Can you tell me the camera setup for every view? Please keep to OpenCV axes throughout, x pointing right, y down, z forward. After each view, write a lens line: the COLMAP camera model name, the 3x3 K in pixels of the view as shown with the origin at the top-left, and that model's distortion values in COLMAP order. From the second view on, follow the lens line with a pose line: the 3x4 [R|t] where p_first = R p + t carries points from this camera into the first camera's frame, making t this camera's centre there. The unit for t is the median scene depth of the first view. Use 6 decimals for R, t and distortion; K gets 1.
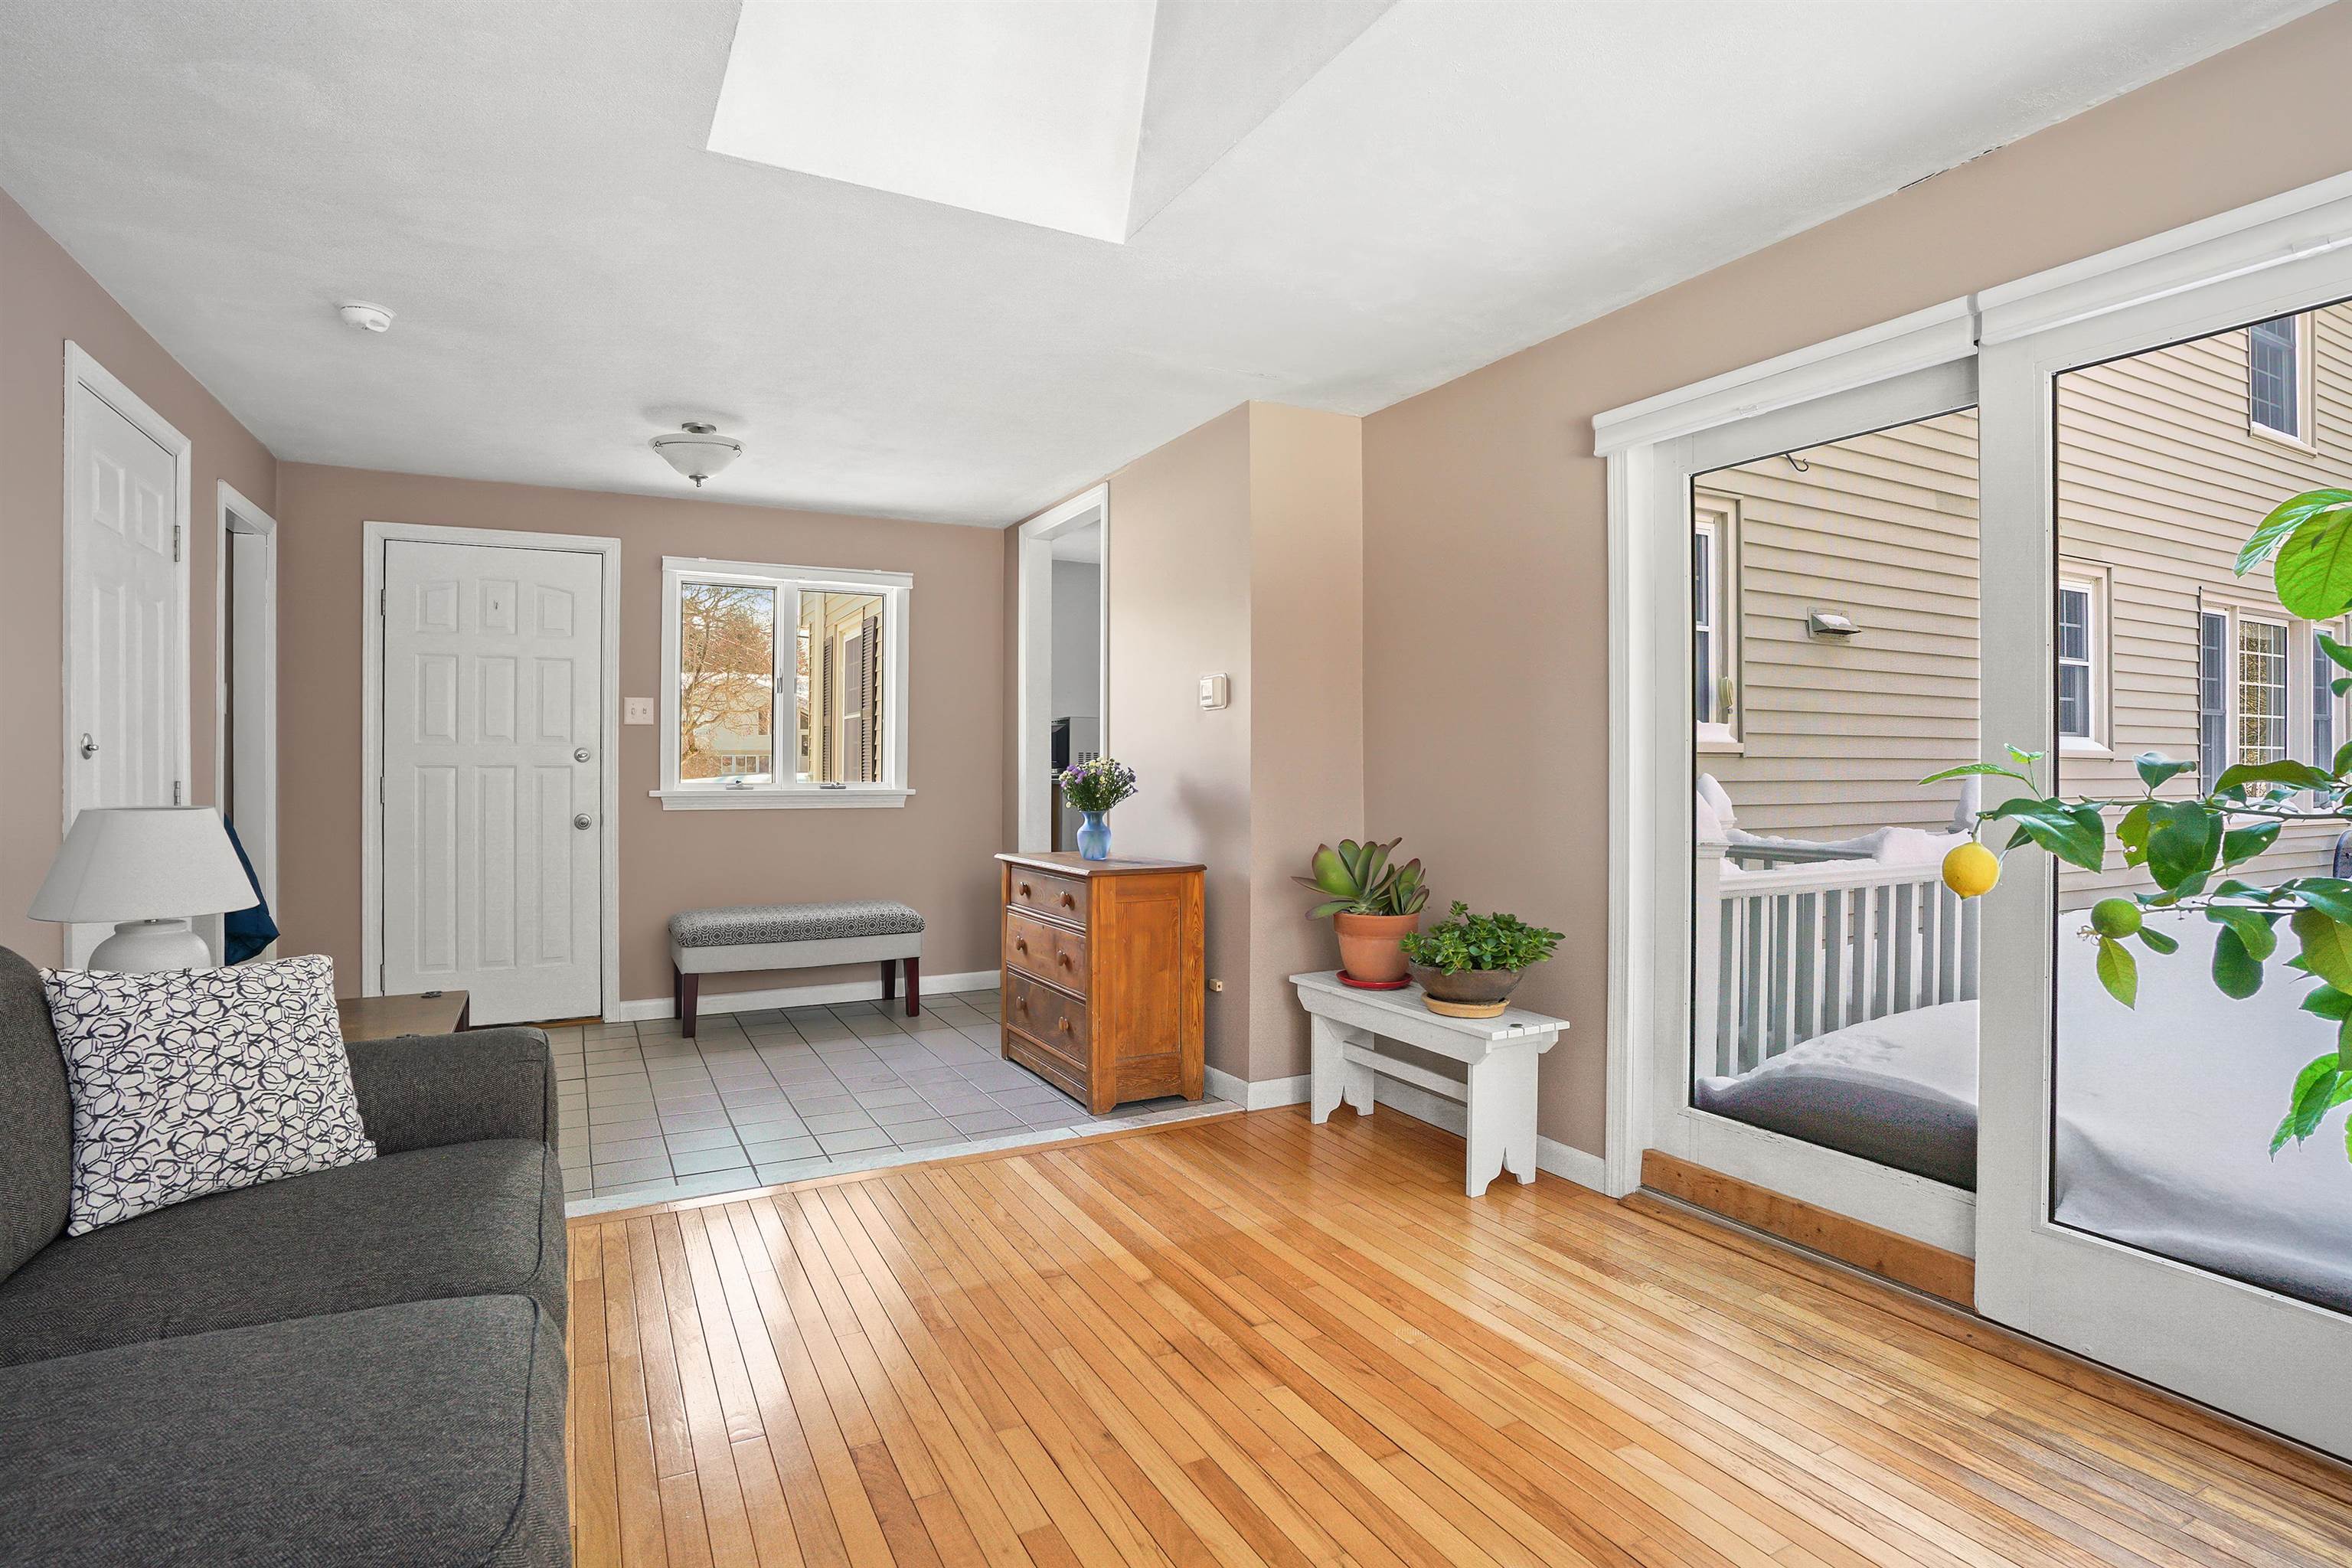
lens RADIAL K [[1175.0, 0, 1176.7], [0, 1175.0, 750.4], [0, 0, 1]] dist [-0.064007, 0.026598]
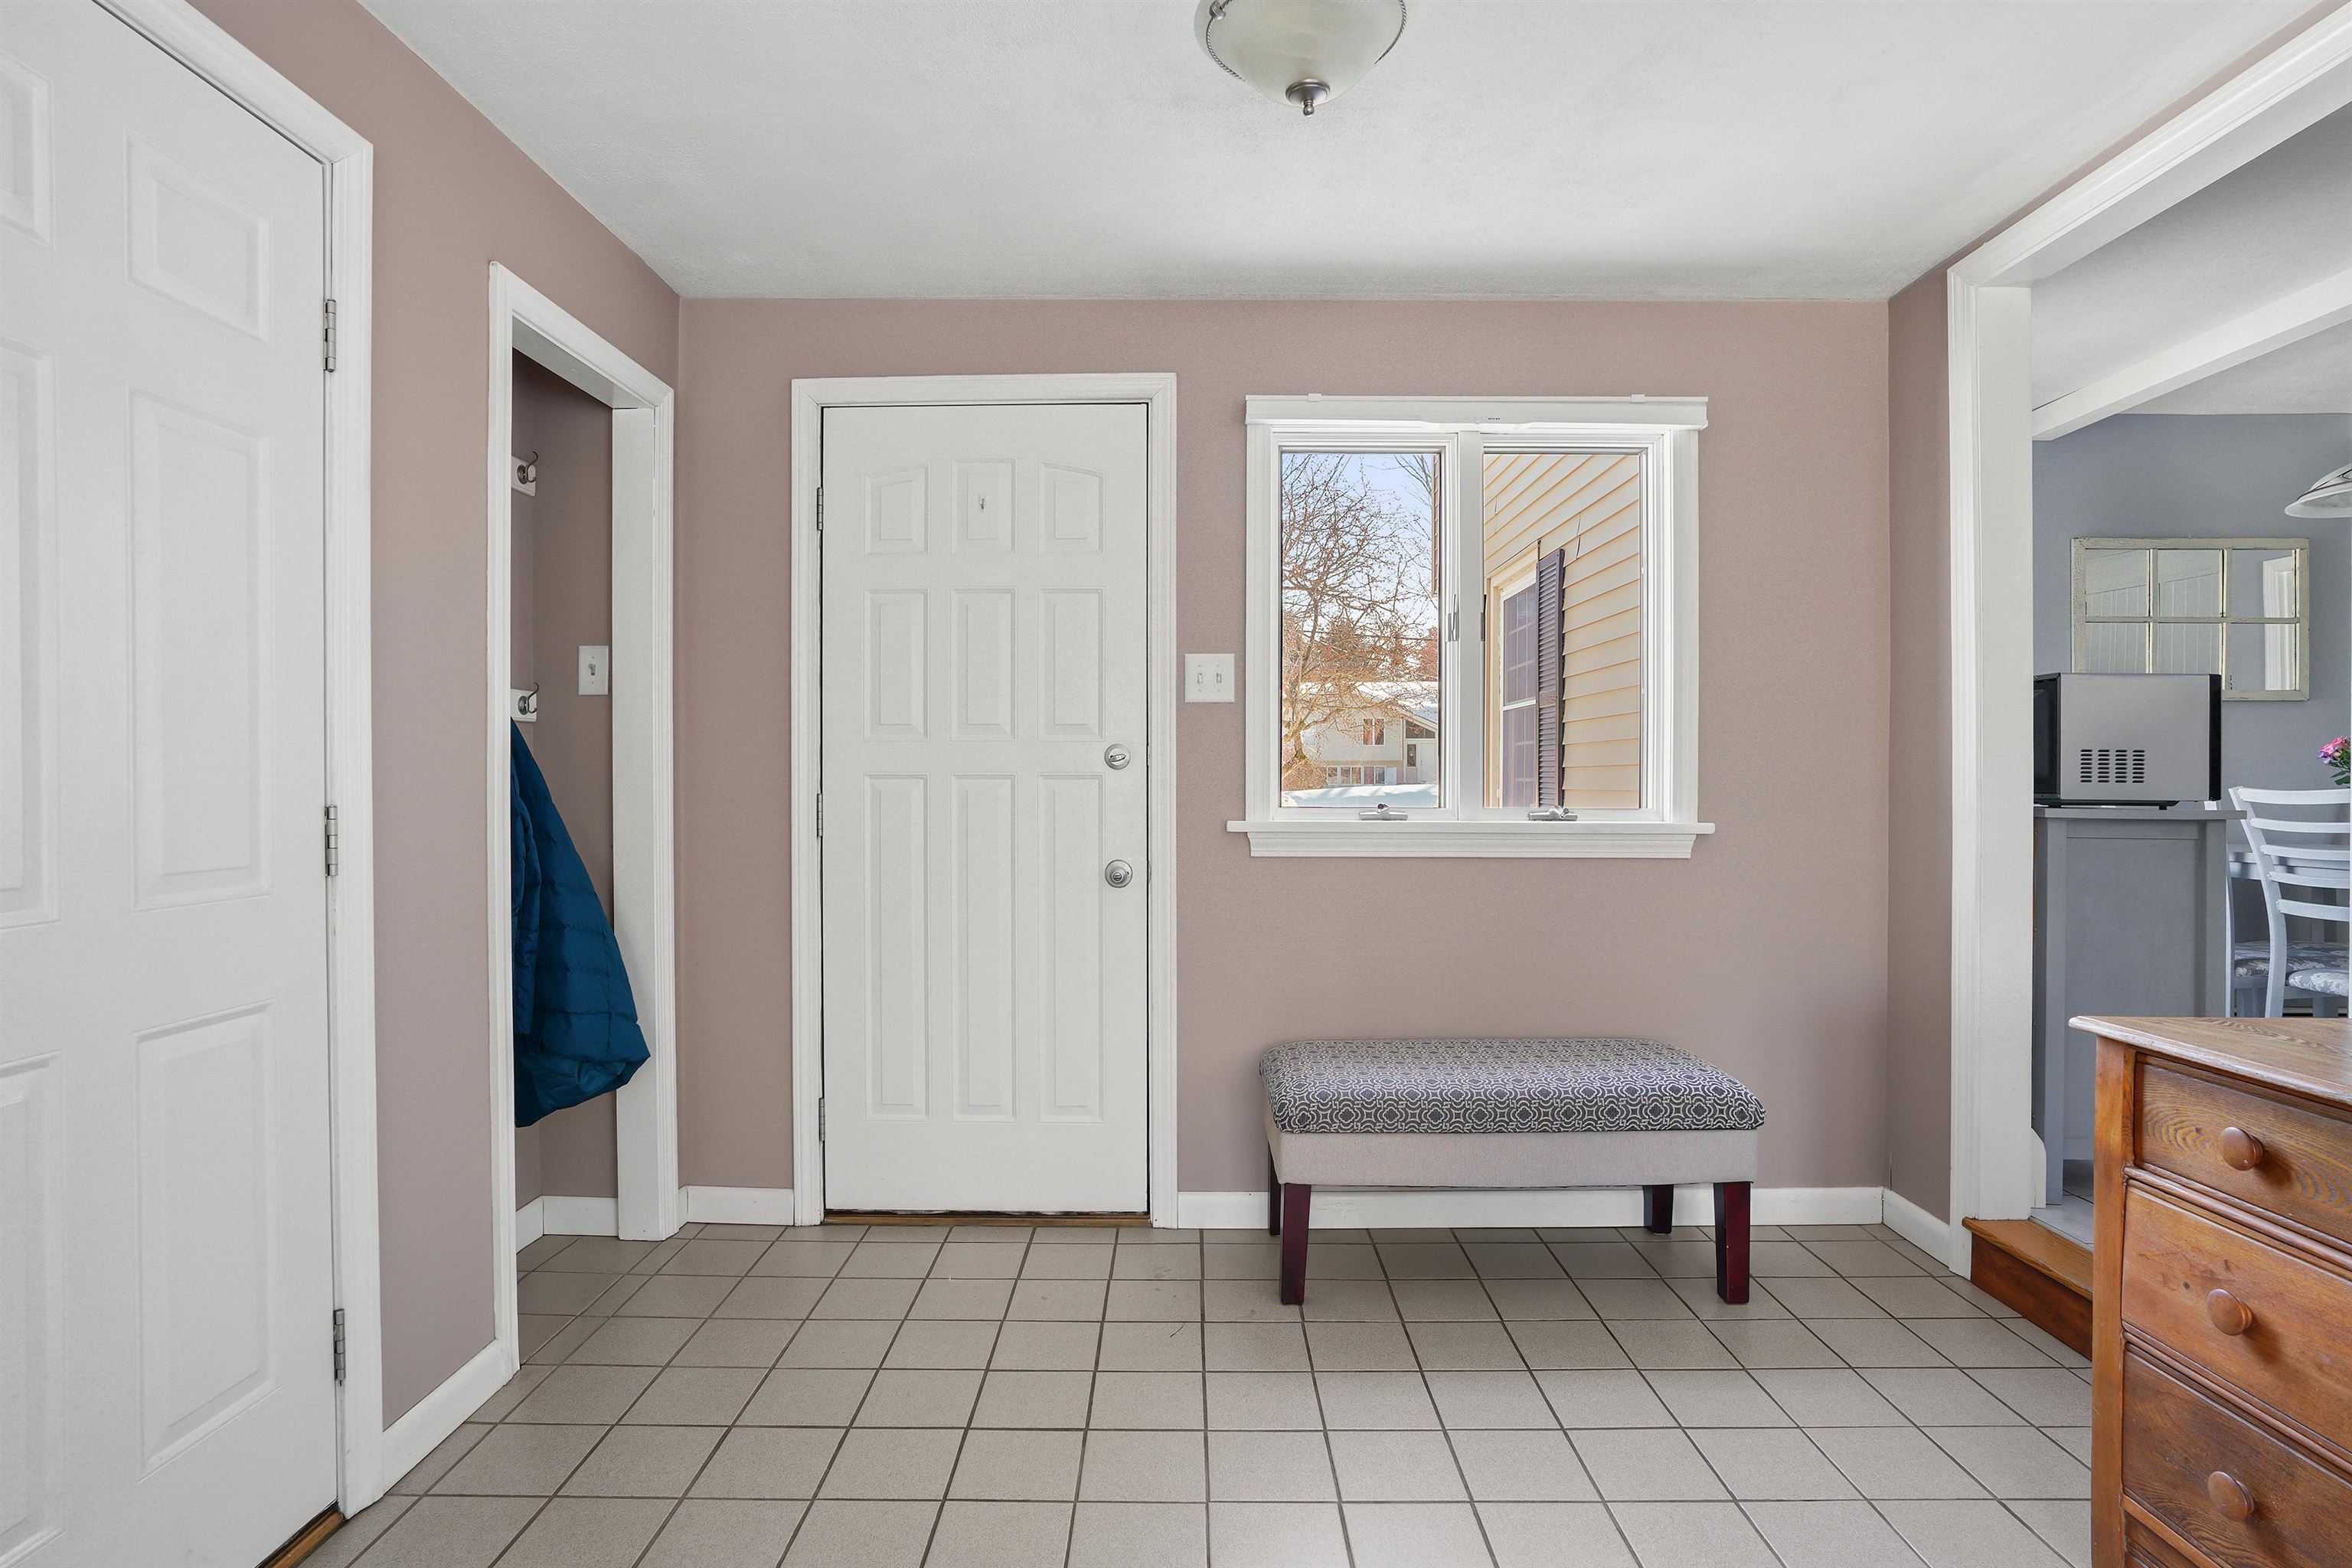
lens RADIAL K [[1453.1, 0, 1176.0], [0, 1453.1, 784.0], [0, 0, 1]] dist [-0.003826, -0.000737]
pose [[0.887268, 0.003594, -0.461240, -0.156166], [0.004583, 0.999852, 0.016607, 0.005329], [0.461232, -0.016849, 0.887120, 0.375069]]
